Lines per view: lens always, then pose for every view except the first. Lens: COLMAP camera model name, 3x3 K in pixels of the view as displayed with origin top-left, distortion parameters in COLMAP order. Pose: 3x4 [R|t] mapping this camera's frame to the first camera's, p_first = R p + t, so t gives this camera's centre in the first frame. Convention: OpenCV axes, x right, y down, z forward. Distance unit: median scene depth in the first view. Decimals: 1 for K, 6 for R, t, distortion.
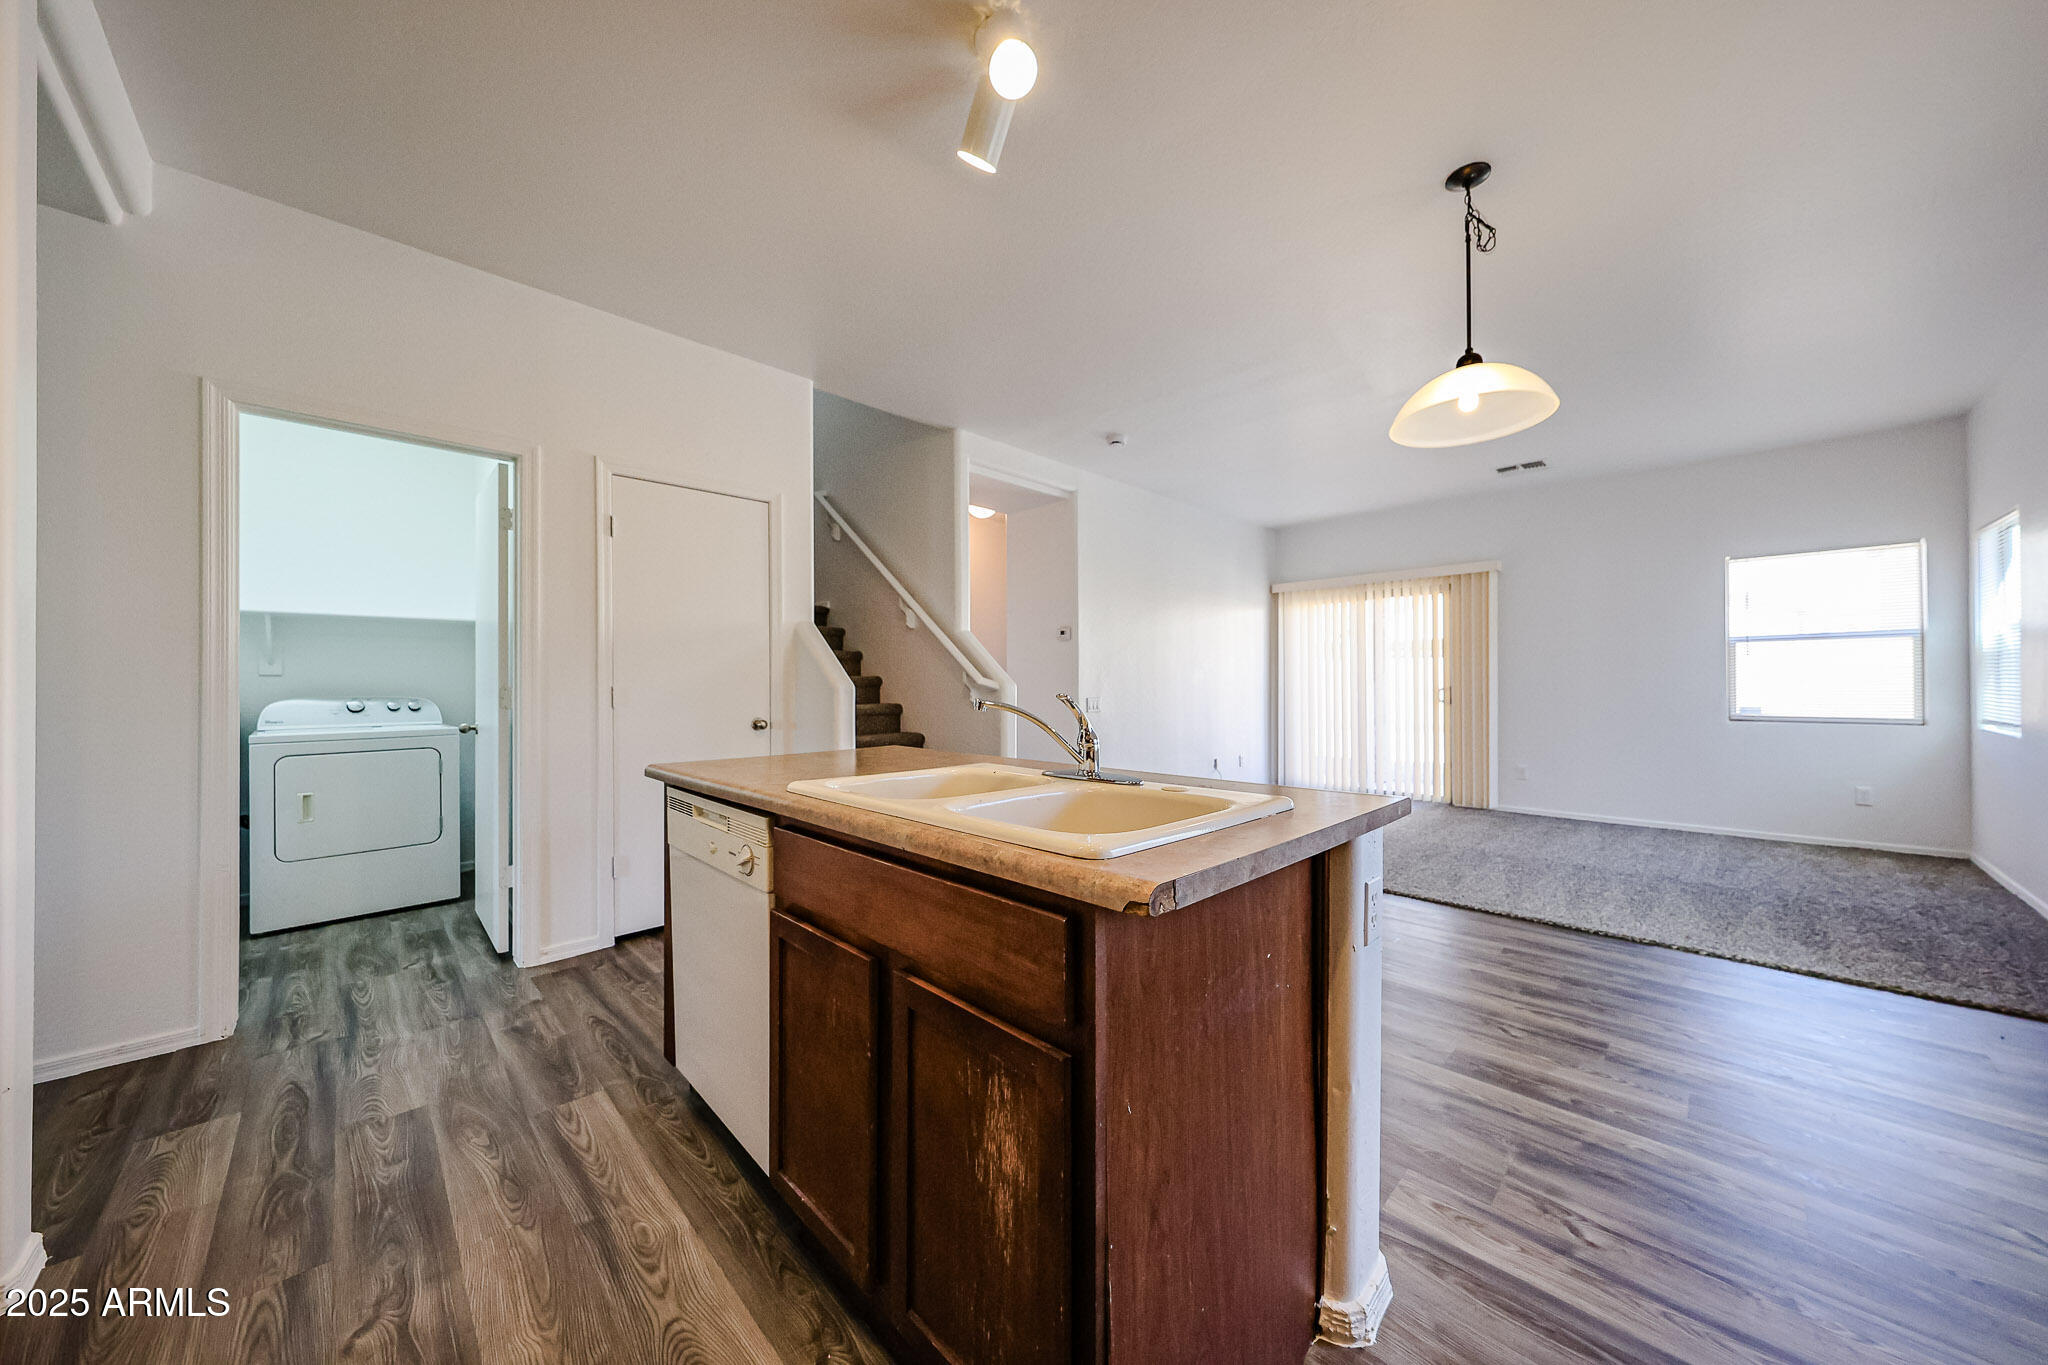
lens RADIAL K [[701.9, 0, 1024.0], [0, 701.9, 682.5], [0, 0, 1]] dist [0.001265, 0.000155]
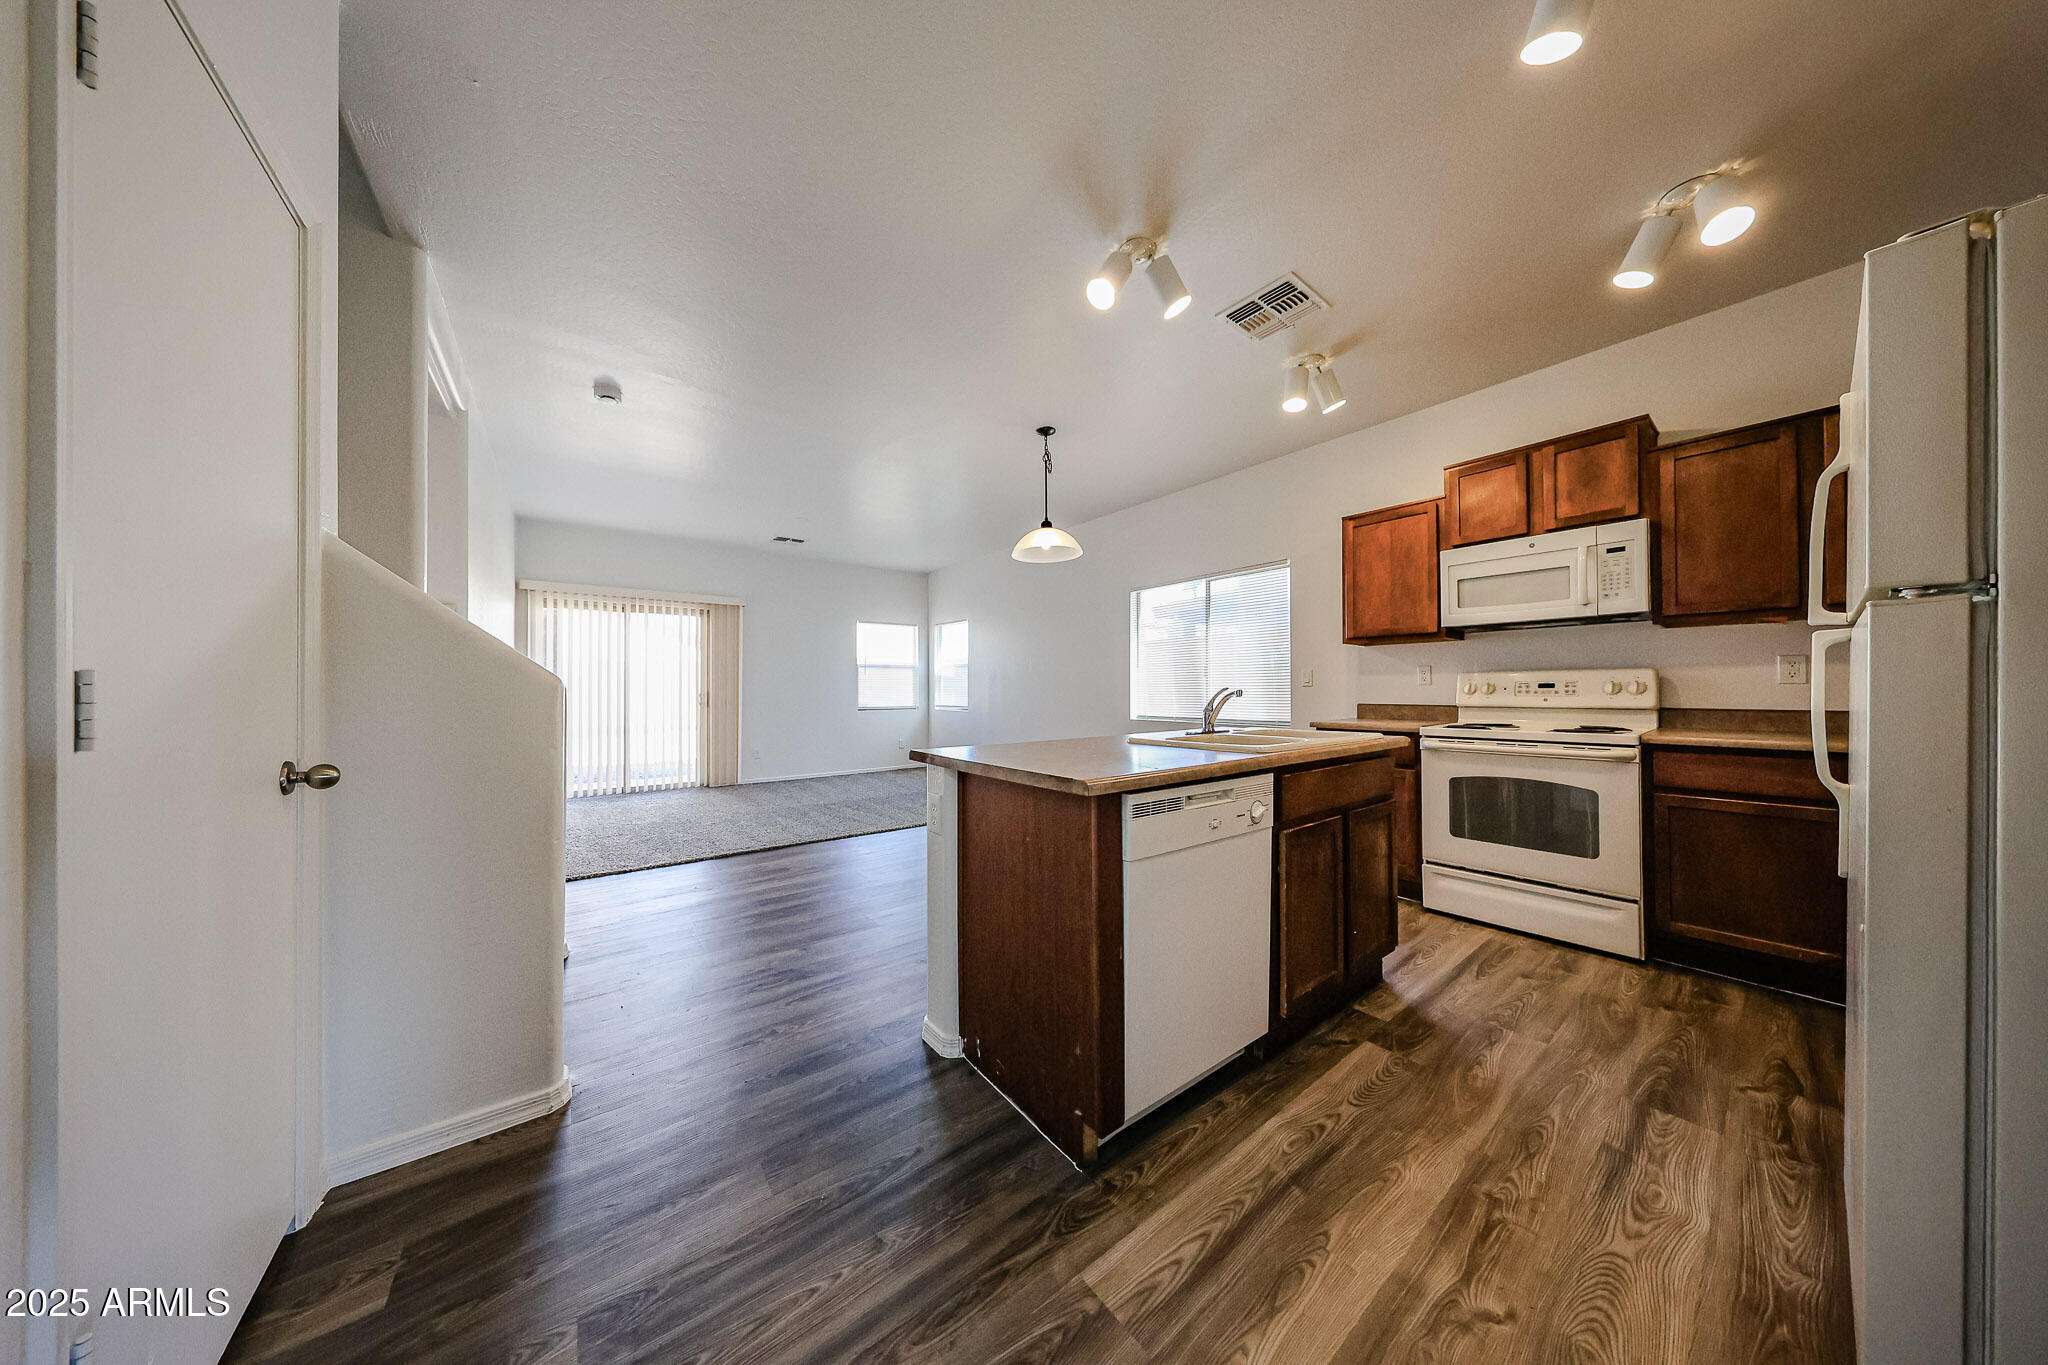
lens RADIAL K [[592.6, 0, 1024.0], [0, 592.6, 682.5], [0, 0, 1]] dist [-0.000228, -0.000029]
pose [[0.118227, 0.014906, 0.992875, -1.334923], [0.002283, 0.999881, -0.015283, 0.020104], [-0.992984, 0.004074, 0.118179, 1.112939]]
